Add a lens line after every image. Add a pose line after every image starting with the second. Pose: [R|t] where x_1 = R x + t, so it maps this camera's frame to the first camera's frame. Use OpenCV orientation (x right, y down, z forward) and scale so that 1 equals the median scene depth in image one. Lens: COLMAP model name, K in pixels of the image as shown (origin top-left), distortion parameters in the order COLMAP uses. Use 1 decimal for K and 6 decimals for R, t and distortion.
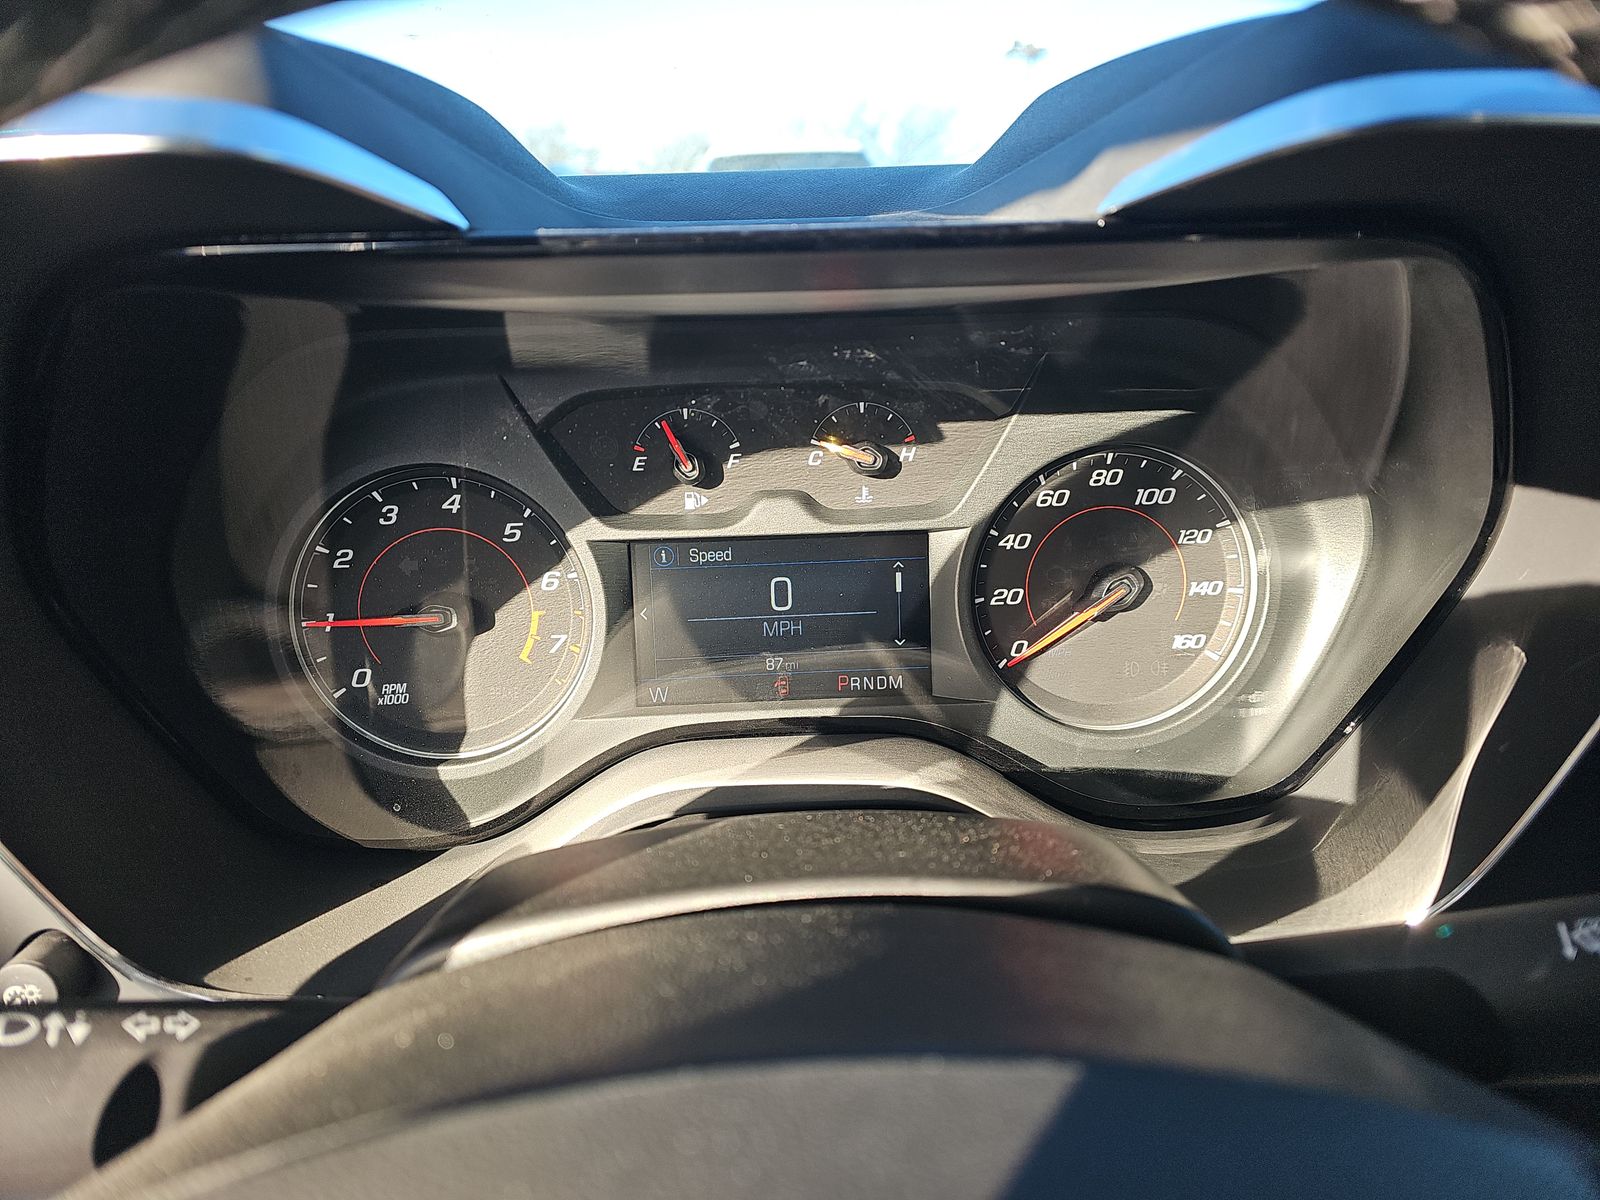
lens RADIAL K [[1052.3, 0, 798.4], [0, 1052.3, 589.7], [0, 0, 1]] dist [0.016838, -0.033528]
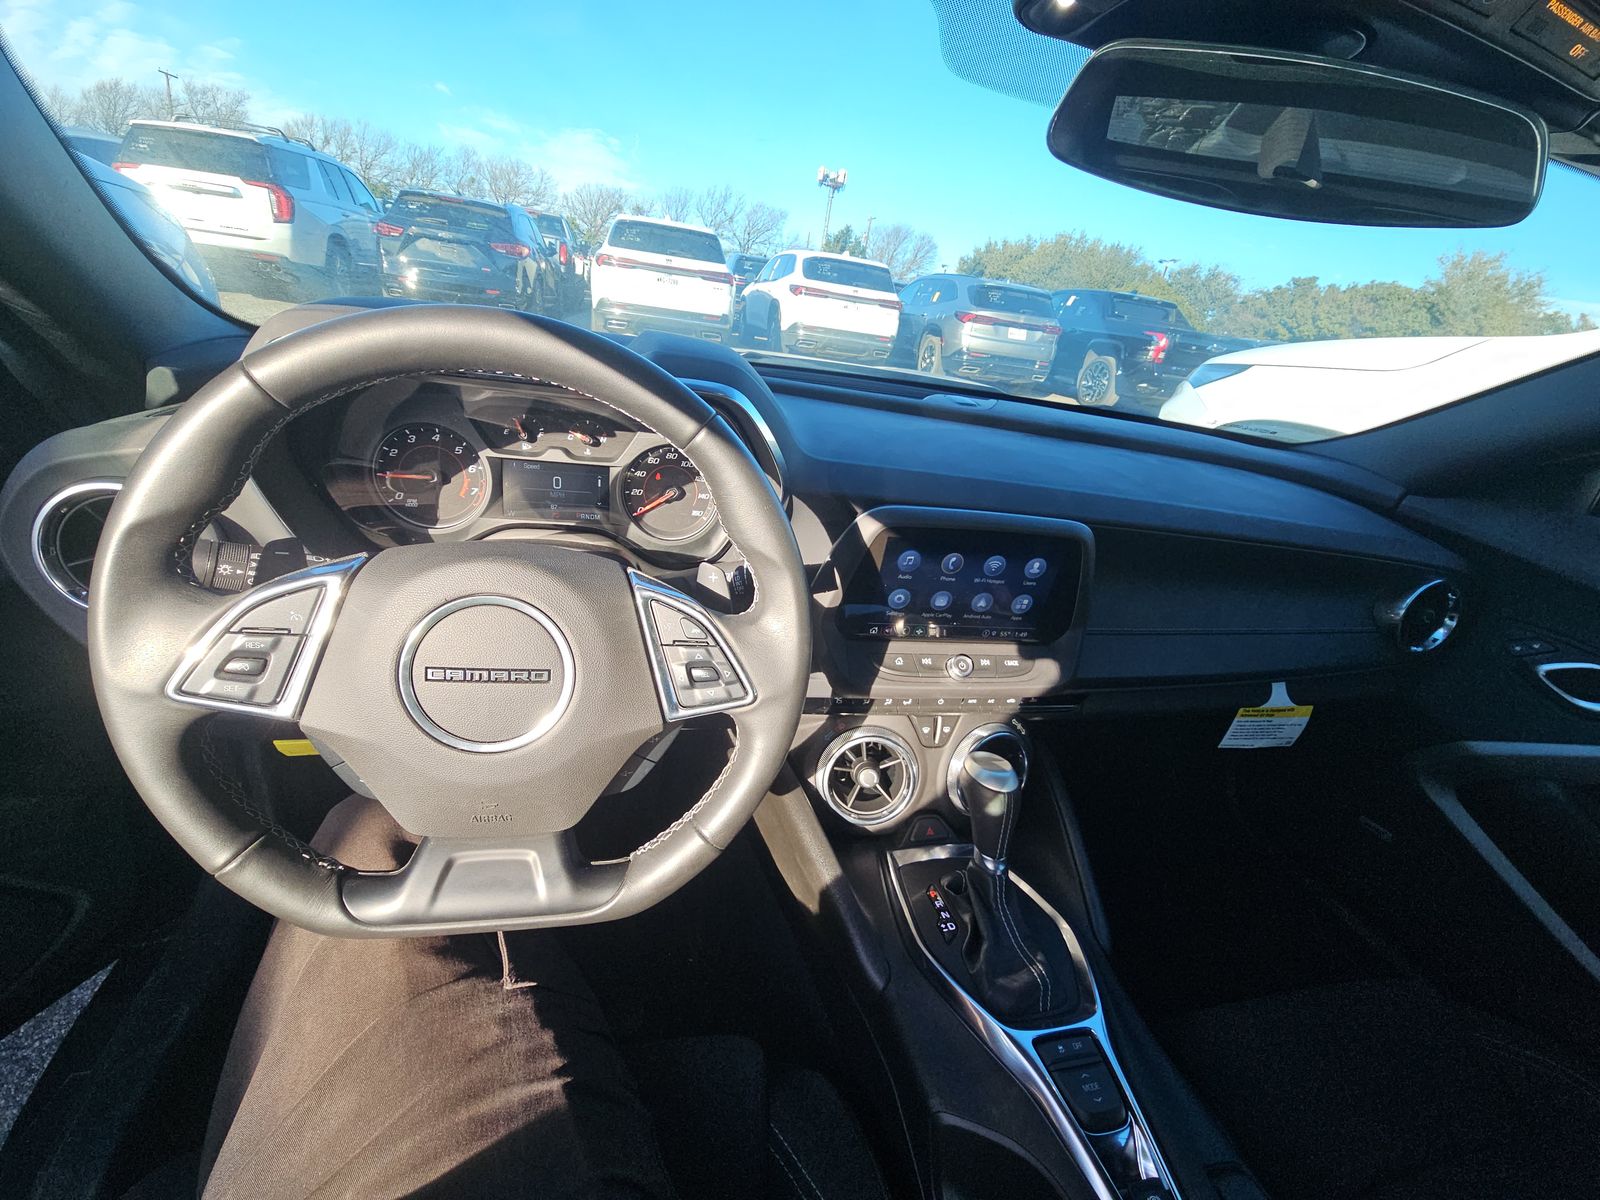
lens RADIAL K [[635.7, 0, 804.7], [0, 635.7, 608.2], [0, 0, 1]] dist [-0.010419, 0.001060]
pose [[0.970759, 0.067258, 0.230443, 0.274364], [-0.096193, 0.988496, 0.116715, 0.078507], [-0.219942, -0.135469, 0.966061, -0.929547]]
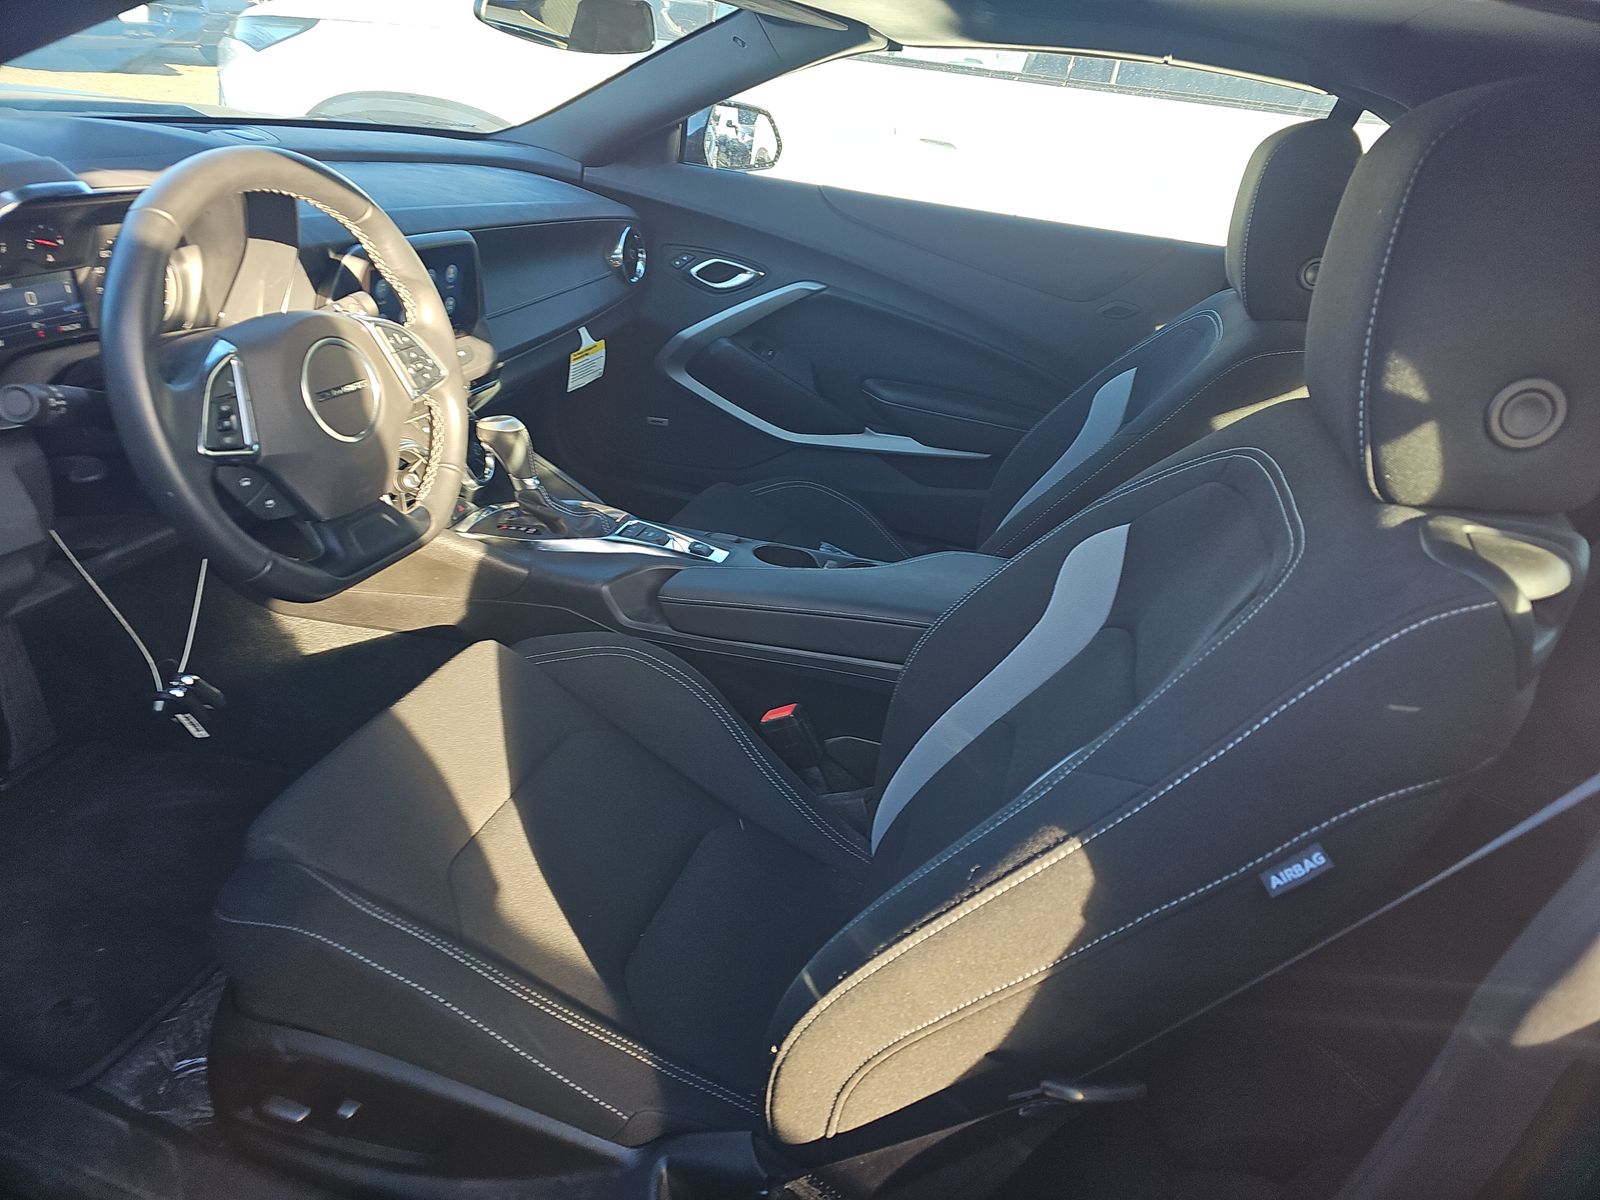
lens RADIAL K [[1052.3, 0, 800.4], [0, 1052.3, 600.8], [0, 0, 1]] dist [0.016838, -0.033528]
pose [[0.295496, -0.365398, 0.882704, -2.375393], [0.161080, 0.929792, 0.330967, 0.163034], [-0.941666, 0.044386, 0.333608, -1.830705]]
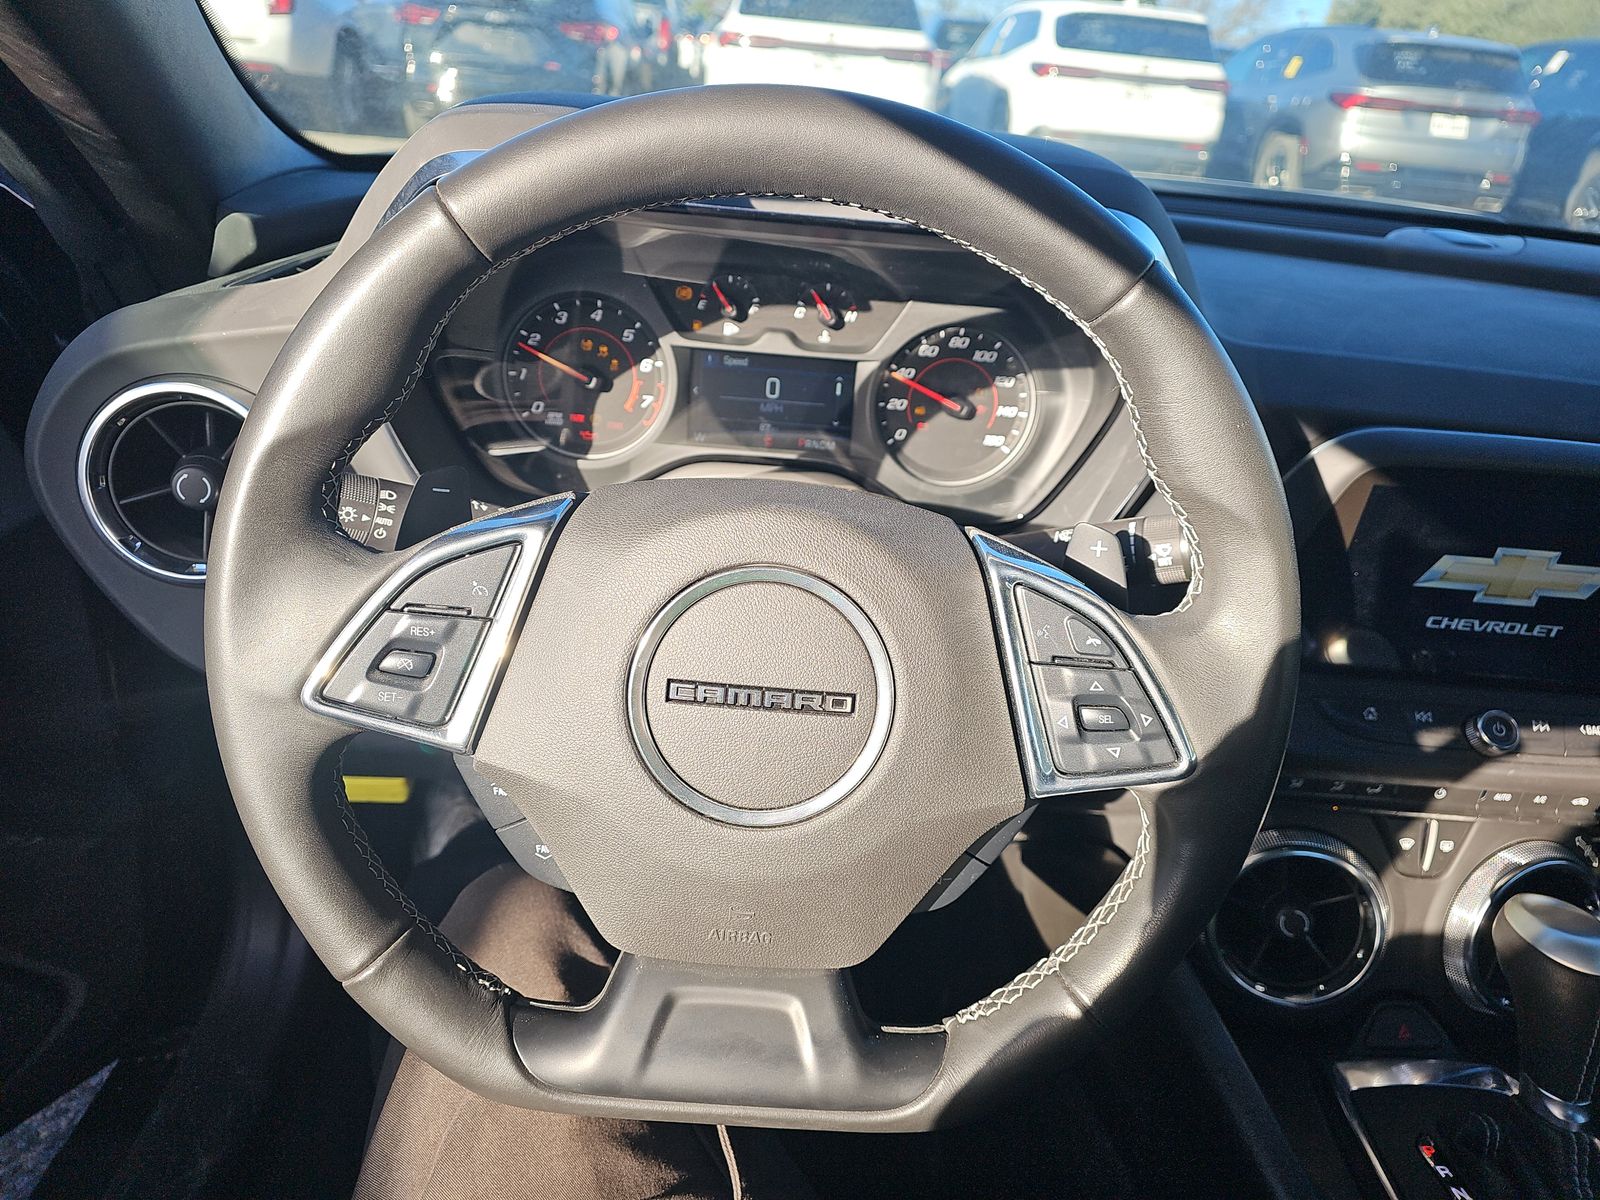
lens RADIAL K [[1052.3, 0, 782.8], [0, 1052.3, 597.4], [0, 0, 1]] dist [0.016838, -0.033528]
pose [[0.993818, 0.107139, 0.029103, -0.012860], [-0.110007, 0.985660, 0.127958, 0.126270], [-0.014977, -0.130368, 0.991353, -0.841456]]
